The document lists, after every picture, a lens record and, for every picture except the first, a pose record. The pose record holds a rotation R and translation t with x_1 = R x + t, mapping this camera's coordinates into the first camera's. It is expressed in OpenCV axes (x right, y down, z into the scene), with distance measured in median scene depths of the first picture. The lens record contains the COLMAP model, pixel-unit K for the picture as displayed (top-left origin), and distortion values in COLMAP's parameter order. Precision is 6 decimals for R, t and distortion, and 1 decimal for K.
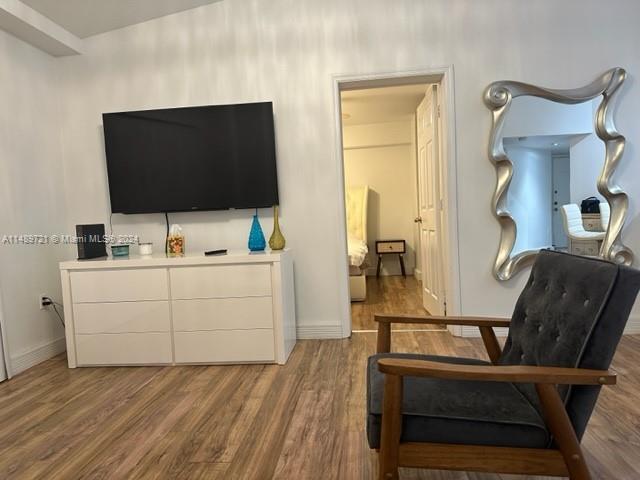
lens RADIAL K [[447.8, 0, 319.9], [0, 447.8, 243.1], [0, 0, 1]] dist [0.044591, -0.051771]
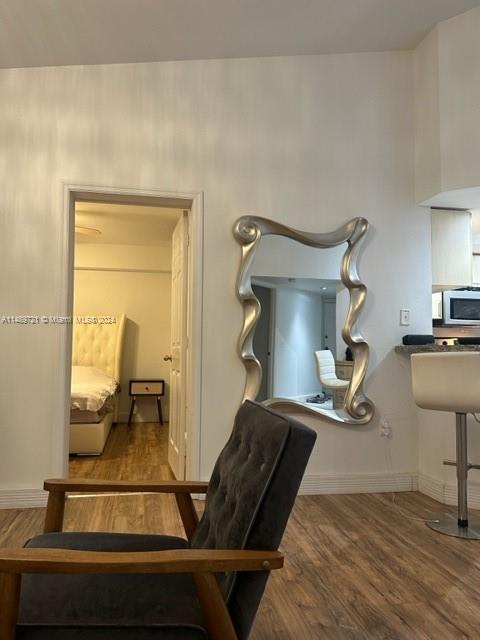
lens RADIAL K [[509.6, 0, 242.9], [0, 509.6, 319.7], [0, 0, 1]] dist [0.071225, -0.102476]
pose [[0.956573, 0.073545, 0.282064, 0.099184], [-0.038860, 0.991186, -0.126654, -0.008528], [-0.288892, 0.110192, 0.950999, 0.017264]]
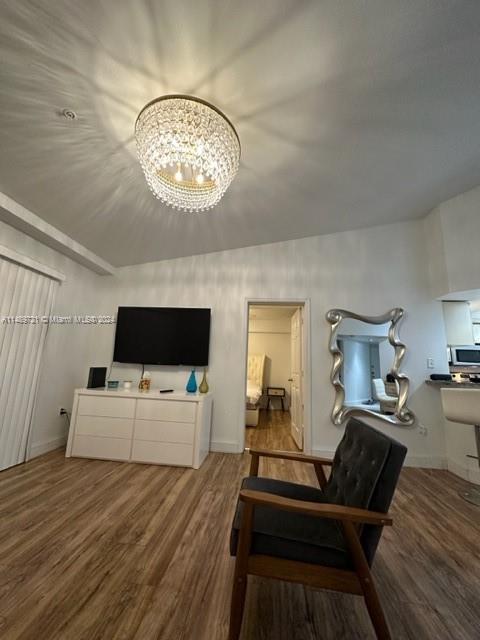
lens RADIAL K [[254.5, 0, 241.2], [0, 254.5, 320.3], [0, 0, 1]] dist [-0.003501, 0.000371]
pose [[0.996090, 0.086956, -0.015606, 0.037416], [-0.088202, 0.968798, -0.231626, -0.040235], [-0.005022, 0.232097, 0.972680, 0.005769]]
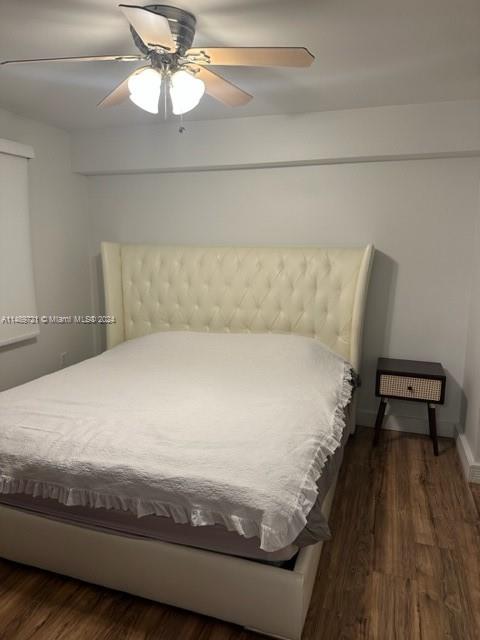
lens RADIAL K [[447.8, 0, 241.1], [0, 447.8, 320.9], [0, 0, 1]] dist [0.044591, -0.051771]
pose [[0.973820, 0.080965, -0.212414, 0.167789], [-0.051257, 0.988565, 0.141817, -0.227830], [0.221467, -0.127217, 0.966834, 1.066066]]
